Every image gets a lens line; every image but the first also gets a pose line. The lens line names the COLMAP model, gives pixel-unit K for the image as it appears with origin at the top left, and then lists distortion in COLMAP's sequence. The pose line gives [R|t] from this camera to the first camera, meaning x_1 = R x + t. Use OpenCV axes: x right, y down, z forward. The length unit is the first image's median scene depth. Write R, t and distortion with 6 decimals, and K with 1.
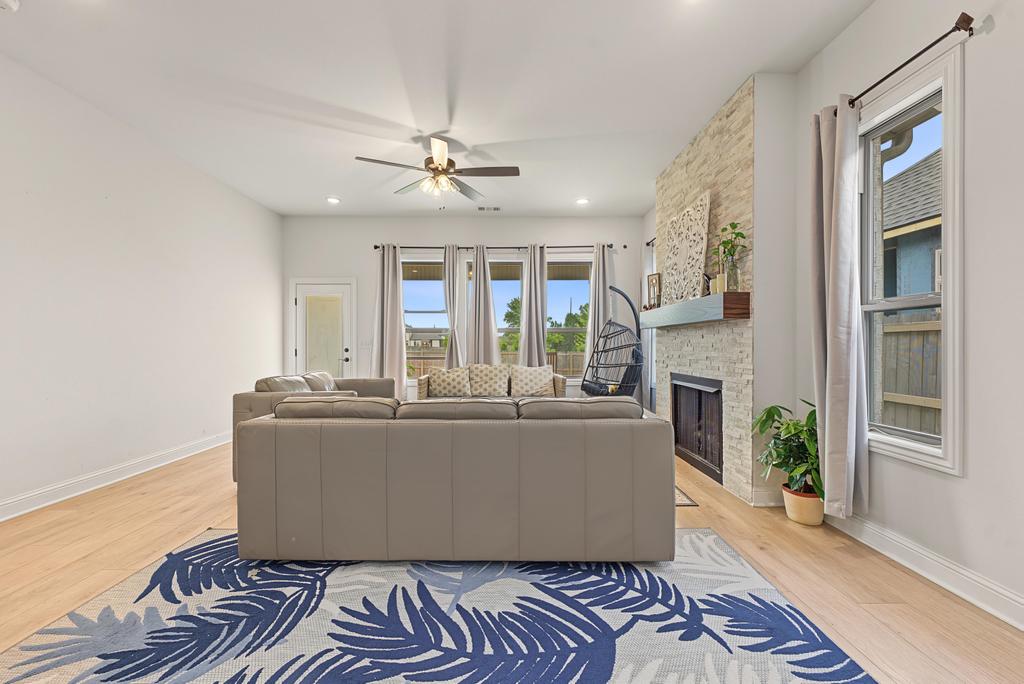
lens RADIAL K [[412.7, 0, 511.4], [0, 412.7, 345.7], [0, 0, 1]] dist [-0.001228, 0.001108]
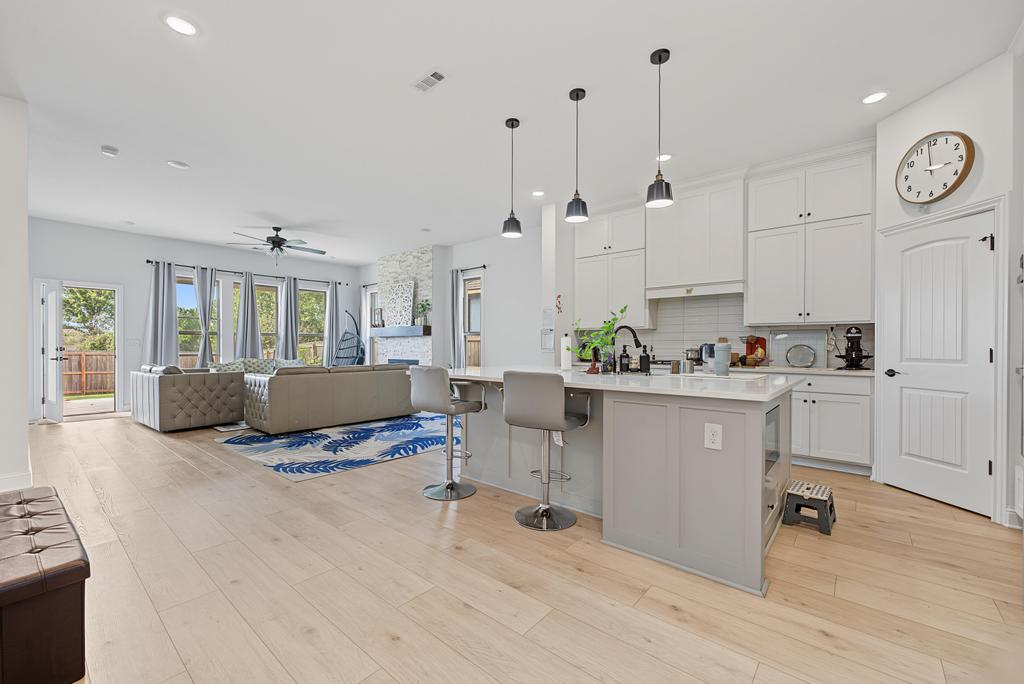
lens RADIAL K [[412.7, 0, 511.5], [0, 412.7, 347.5], [0, 0, 1]] dist [-0.001228, 0.001108]
pose [[0.656661, -0.000066, 0.754185, -0.957528], [-0.002836, 0.999993, 0.002557, 0.003153], [-0.754180, -0.003818, 0.656656, -1.003297]]
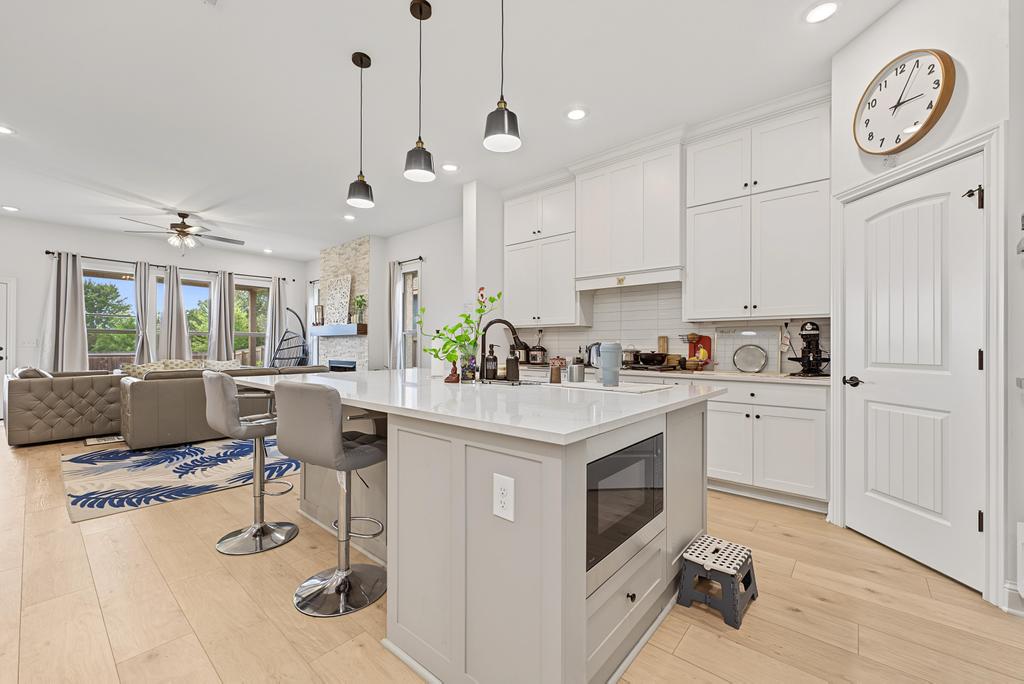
lens RADIAL K [[412.7, 0, 509.8], [0, 412.7, 342.8], [0, 0, 1]] dist [-0.001228, 0.001108]
pose [[0.666163, 0.012053, 0.745708, -0.582309], [-0.004479, 0.999916, -0.012161, 0.005138], [-0.745792, 0.004761, 0.666161, -1.076408]]
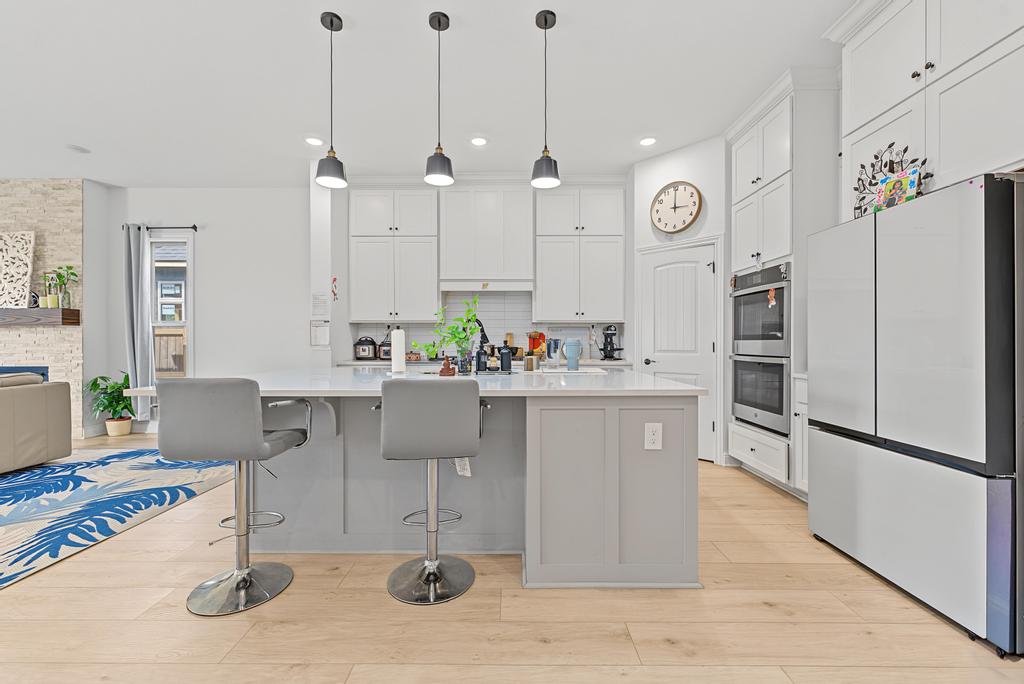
lens RADIAL K [[412.7, 0, 509.8], [0, 412.7, 341.4], [0, 0, 1]] dist [-0.001228, 0.001108]
pose [[0.024138, 0.001813, 0.999707, -0.888200], [0.002274, 0.999996, -0.001868, 0.002815], [-0.999706, 0.002318, 0.024134, -0.650734]]
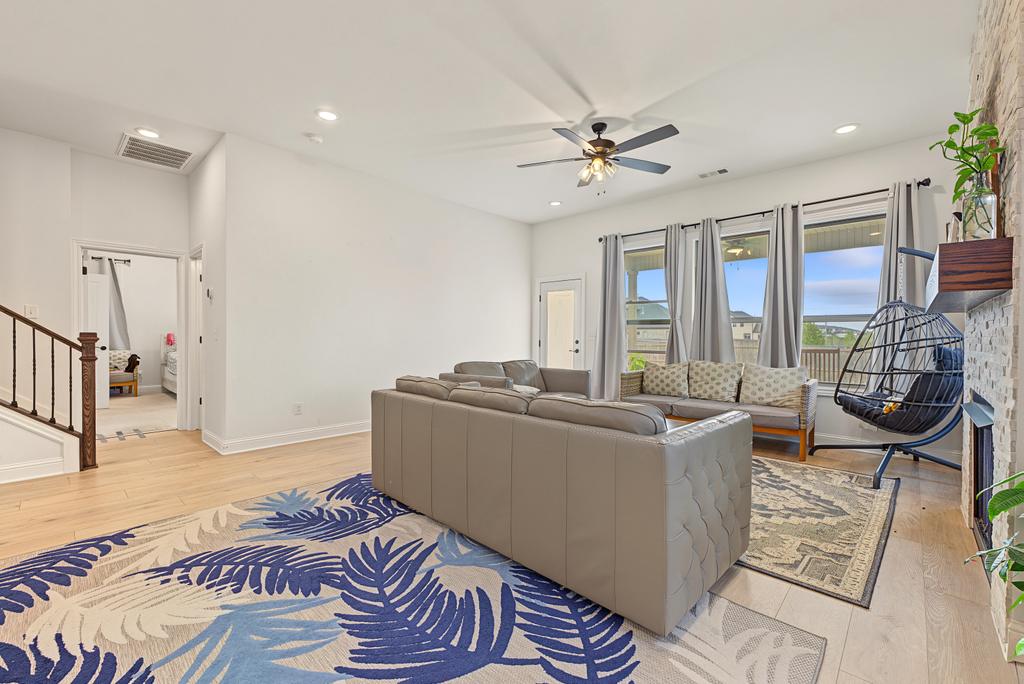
lens RADIAL K [[428.6, 0, 512.0], [0, 428.6, 343.9], [0, 0, 1]] dist [-0.001911, 0.000755]
pose [[0.723258, 0.017846, -0.690347, 0.431223], [-0.008600, 0.999821, 0.016835, -0.002156], [0.690524, -0.006239, 0.723282, 0.166411]]
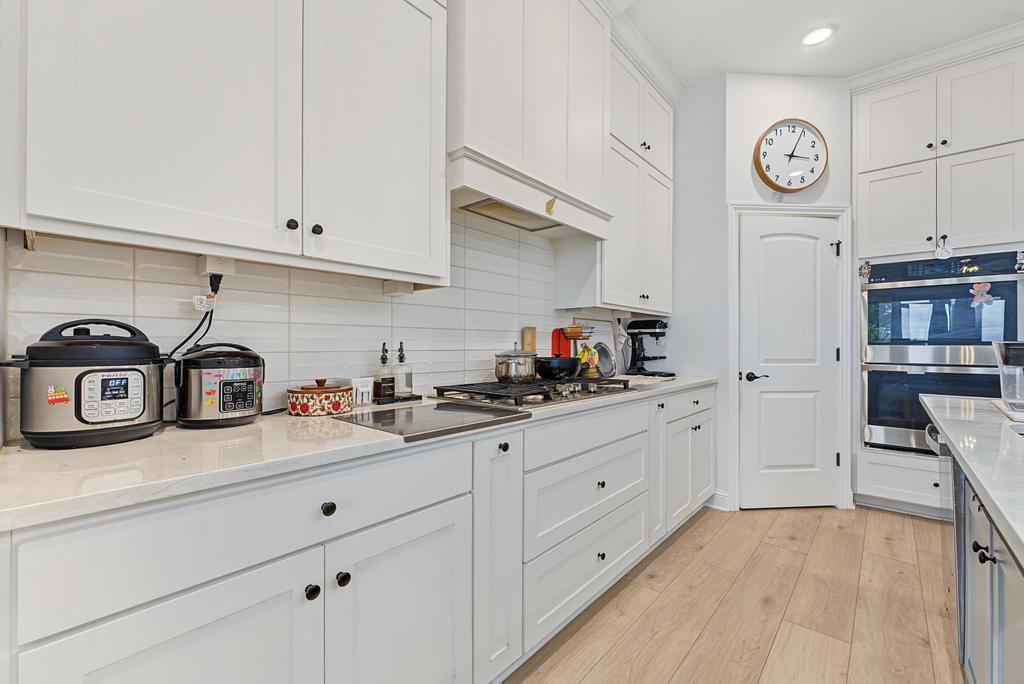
lens RADIAL K [[428.6, 0, 513.5], [0, 428.6, 344.1], [0, 0, 1]] dist [-0.001911, 0.000755]
pose [[-0.743620, 0.000986, 0.668602, 0.156301], [-0.000579, 0.999998, -0.002120, -0.000908], [-0.668602, -0.001964, -0.743618, -0.076182]]
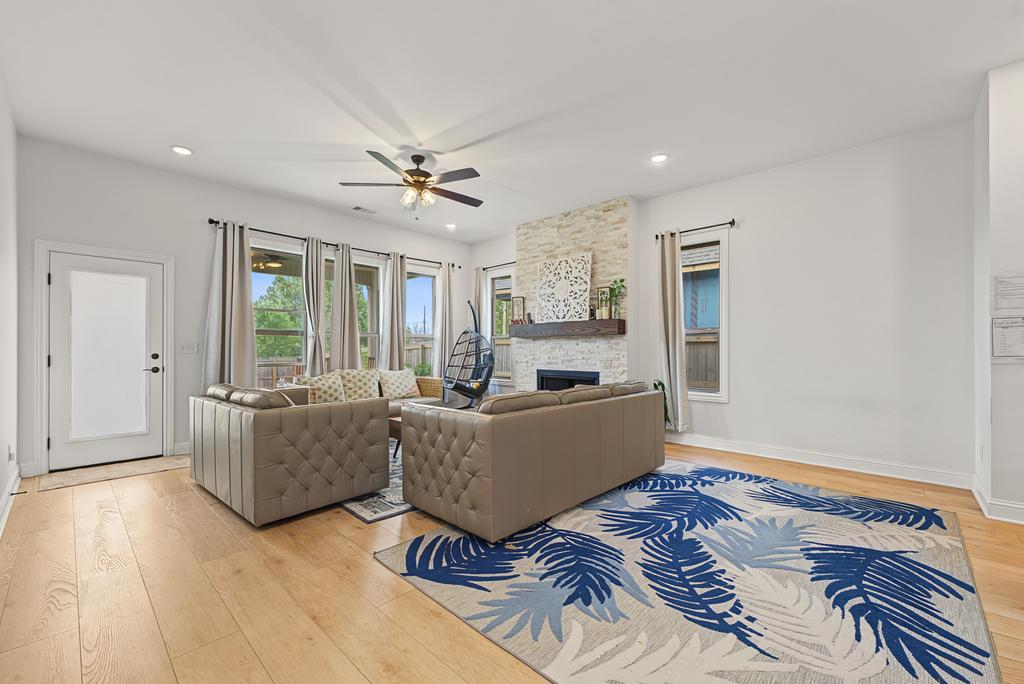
lens RADIAL K [[412.7, 0, 513.0], [0, 412.7, 349.4], [0, 0, 1]] dist [-0.001228, 0.001108]
pose [[0.692646, 0.001339, 0.721277, -0.879622], [-0.000448, 0.999999, -0.001426, -0.000958], [-0.721278, 0.000664, 0.692646, 0.117211]]
